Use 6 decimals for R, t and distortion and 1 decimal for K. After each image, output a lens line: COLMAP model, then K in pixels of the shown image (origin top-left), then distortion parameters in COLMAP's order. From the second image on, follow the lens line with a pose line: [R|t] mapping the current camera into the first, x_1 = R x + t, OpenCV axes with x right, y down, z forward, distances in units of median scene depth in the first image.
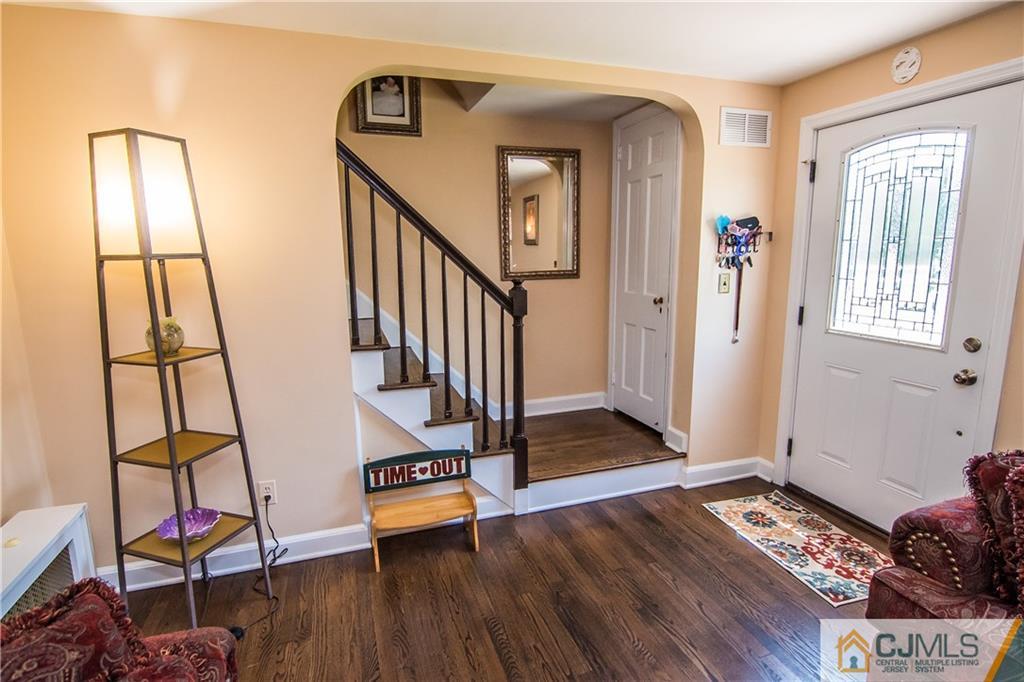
lens RADIAL K [[510.5, 0, 513.9], [0, 510.5, 339.7], [0, 0, 1]] dist [0.000572, -0.015964]
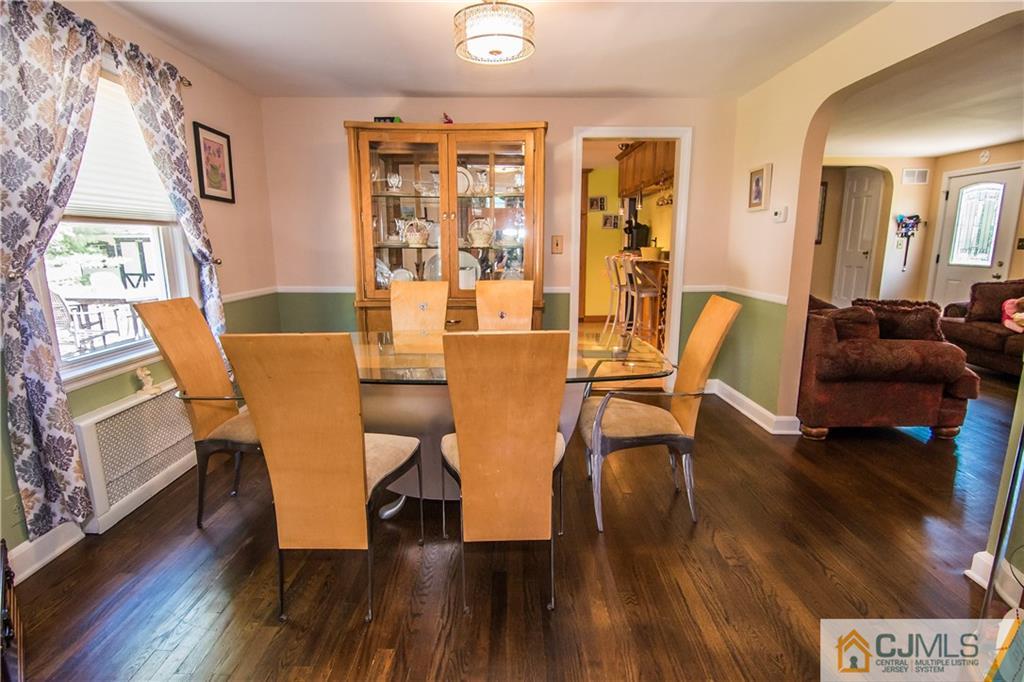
lens RADIAL K [[492.8, 0, 509.5], [0, 492.8, 340.0], [0, 0, 1]] dist [-0.000539, -0.014514]
pose [[0.944062, 0.071784, -0.321861, -0.578786], [-0.064063, 0.997348, 0.034533, 0.407983], [0.323486, -0.011982, 0.946157, -1.895764]]
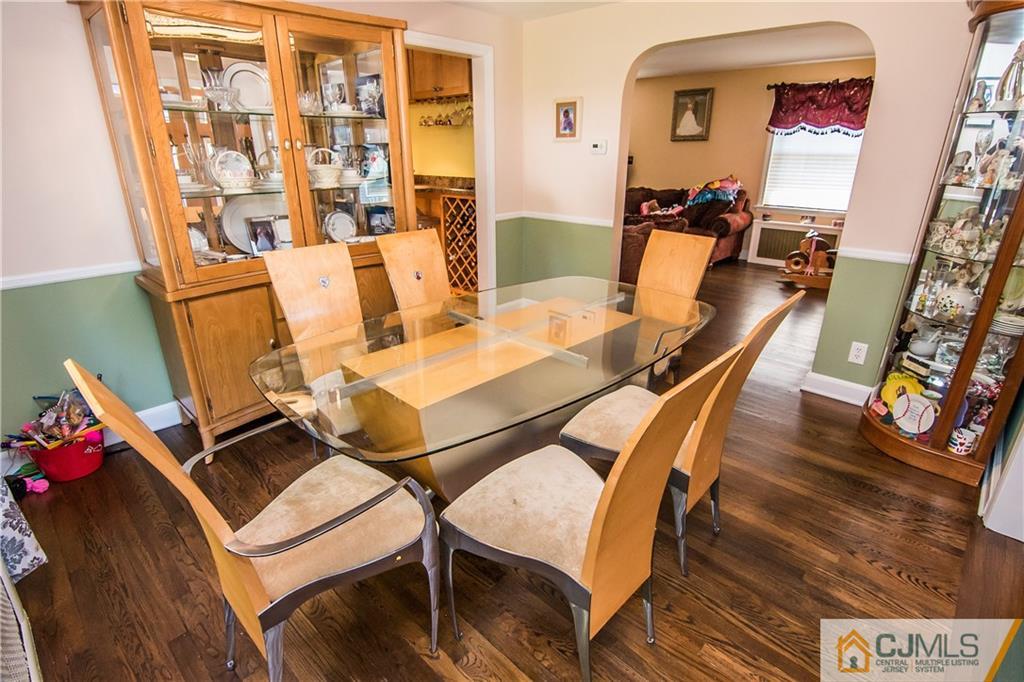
lens RADIAL K [[510.5, 0, 513.9], [0, 510.5, 339.7], [0, 0, 1]] dist [0.000572, -0.015964]
pose [[0.887828, -0.149935, 0.435064, -1.270421], [0.067137, 0.977519, 0.199873, 0.325652], [-0.455251, -0.148244, 0.877935, -1.758972]]
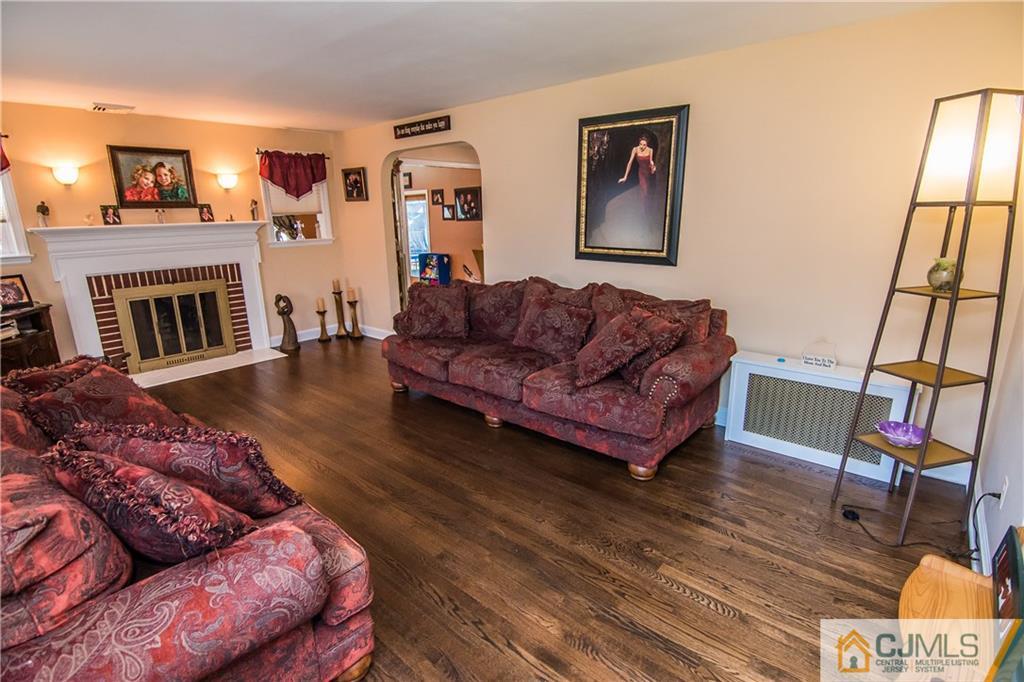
lens RADIAL K [[492.8, 0, 509.5], [0, 492.8, 340.0], [0, 0, 1]] dist [-0.000539, -0.014514]
pose [[-0.875840, 0.151321, -0.458265, 0.483116], [-0.048853, 0.916893, 0.396131, -0.177215], [0.480123, 0.369335, -0.795659, 0.996017]]
